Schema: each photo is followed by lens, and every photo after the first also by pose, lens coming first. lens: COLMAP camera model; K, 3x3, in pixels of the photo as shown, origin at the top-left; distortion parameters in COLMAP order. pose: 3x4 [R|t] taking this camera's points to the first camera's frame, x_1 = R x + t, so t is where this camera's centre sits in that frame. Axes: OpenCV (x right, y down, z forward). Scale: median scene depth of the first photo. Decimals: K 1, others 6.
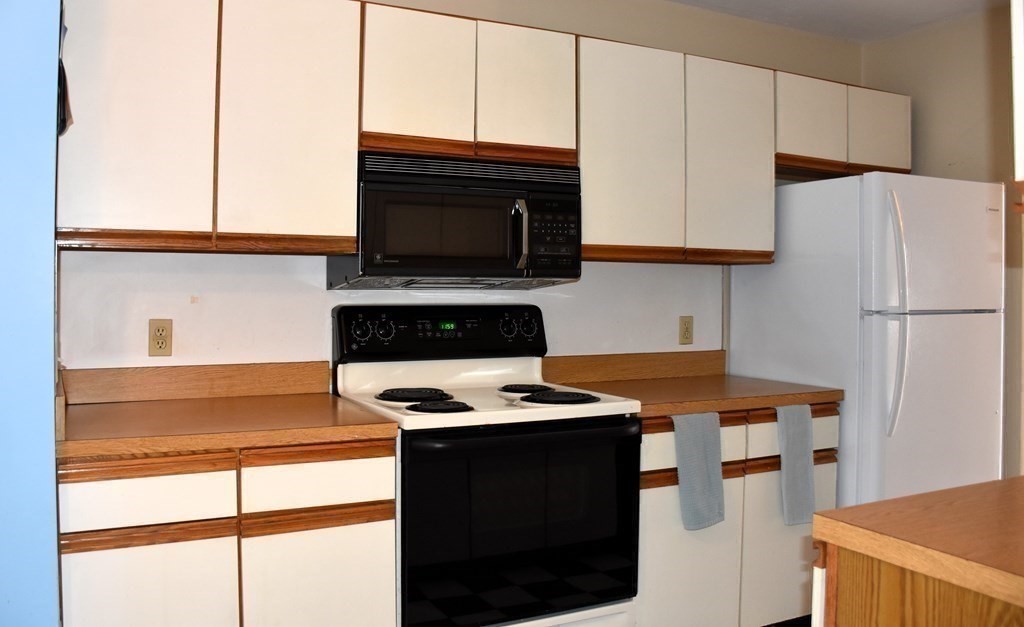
lens RADIAL K [[862.4, 0, 512.2], [0, 862.4, 290.0], [0, 0, 1]] dist [-0.113556, -0.000427]
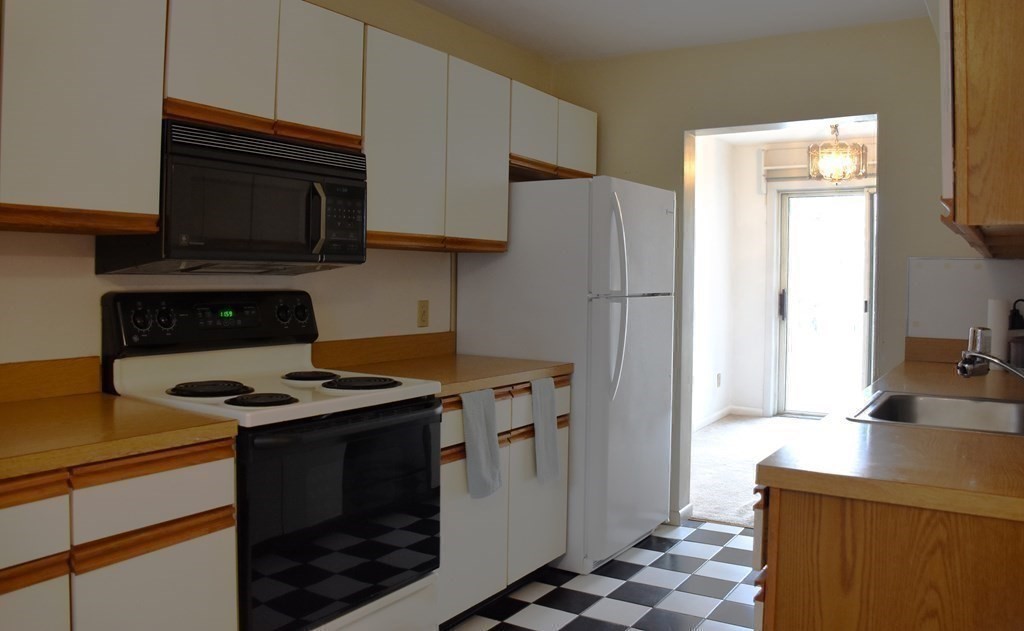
lens RADIAL K [[810.2, 0, 514.1], [0, 810.2, 281.1], [0, 0, 1]] dist [-0.145712, 0.114149]
pose [[0.859008, 0.001435, 0.511961, -0.259629], [-0.006318, 0.999950, 0.007798, -0.002291], [-0.511924, -0.009933, 0.858974, 0.099696]]
